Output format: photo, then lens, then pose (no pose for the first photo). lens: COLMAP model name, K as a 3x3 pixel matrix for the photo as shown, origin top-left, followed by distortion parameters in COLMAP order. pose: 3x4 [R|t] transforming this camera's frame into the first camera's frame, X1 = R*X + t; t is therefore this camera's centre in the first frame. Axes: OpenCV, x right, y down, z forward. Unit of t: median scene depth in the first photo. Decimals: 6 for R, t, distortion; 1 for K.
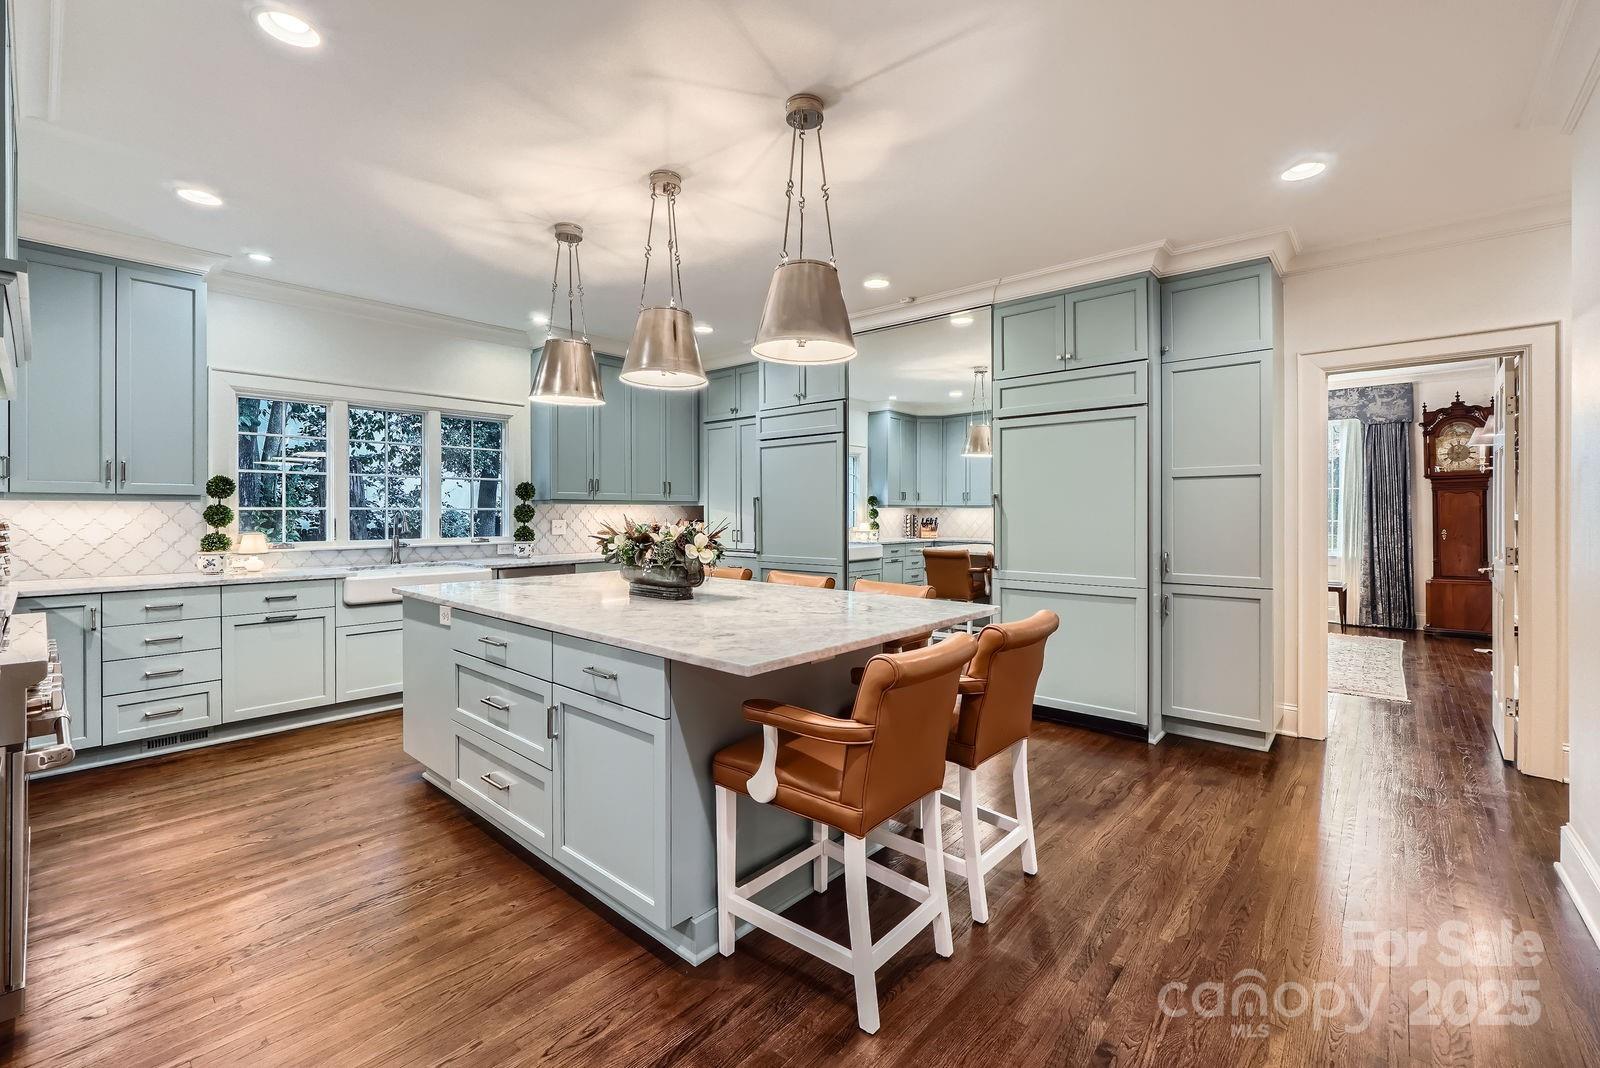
lens RADIAL K [[695.5, 0, 799.8], [0, 695.5, 515.1], [0, 0, 1]] dist [-0.011592, 0.000208]
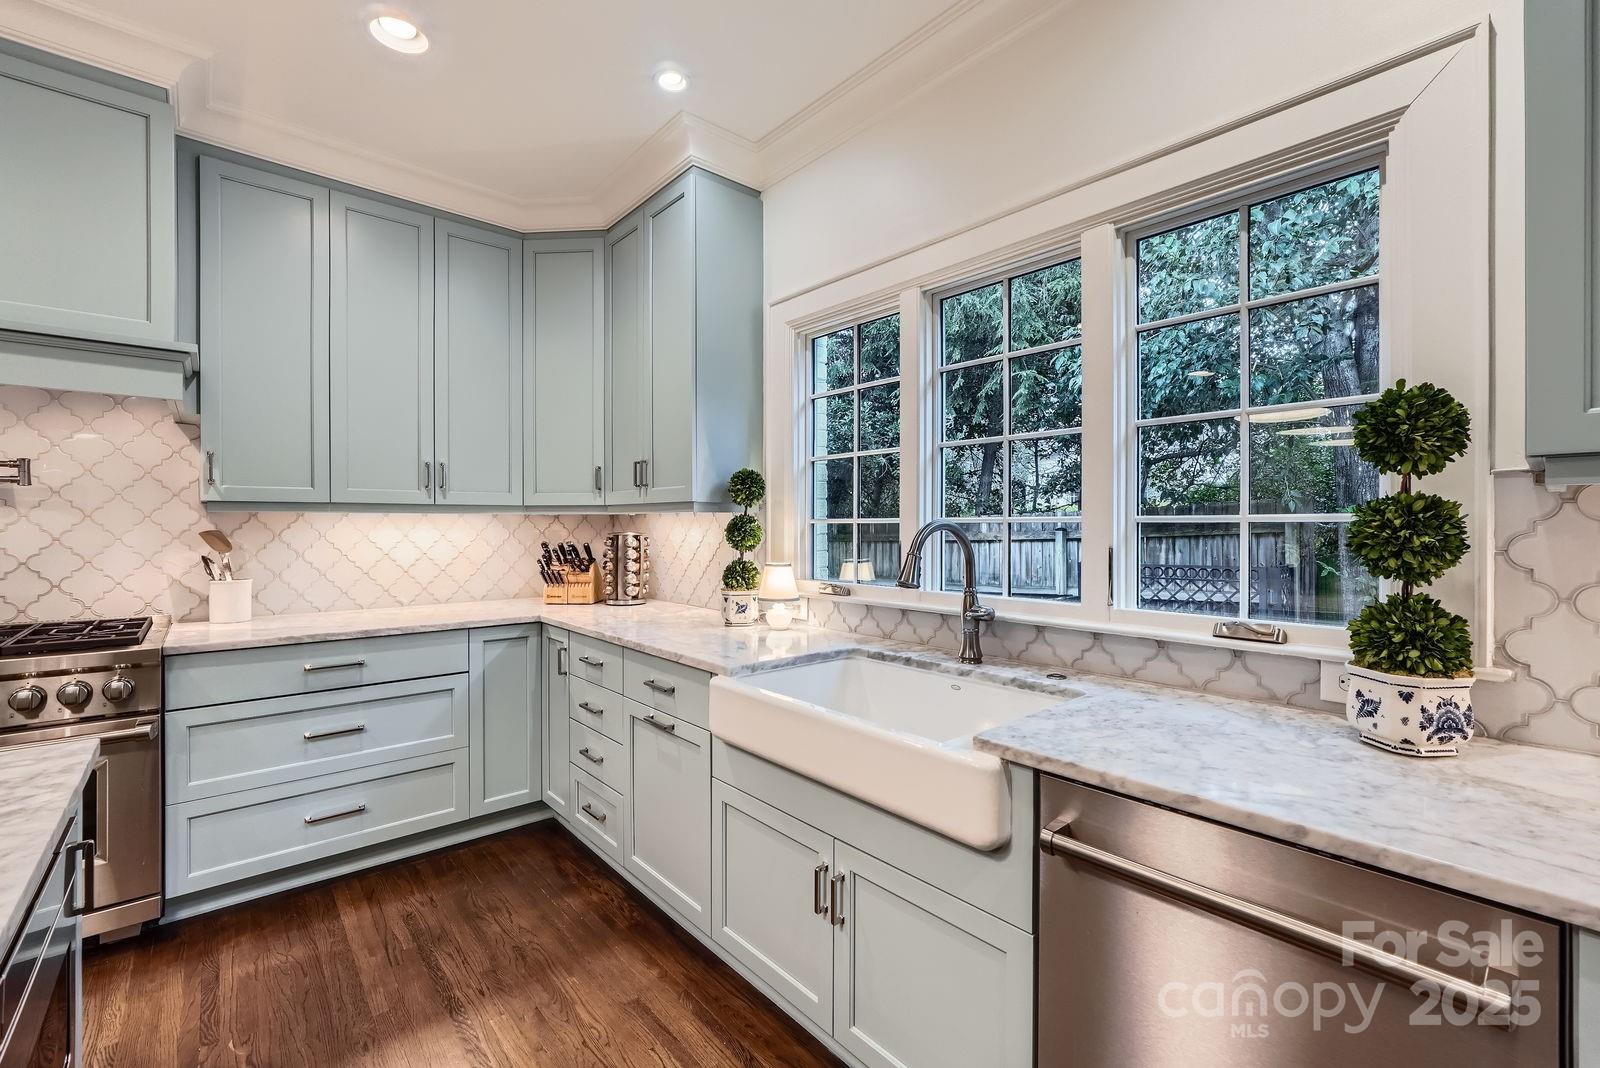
lens RADIAL K [[688.3, 0, 803.2], [0, 688.3, 526.9], [0, 0, 1]] dist [0.002005, 0.000297]
pose [[-0.140932, 0.005407, -0.990005, -0.230959], [-0.000839, 0.999984, 0.005581, -0.008130], [0.990019, 0.001617, -0.140925, 1.165623]]
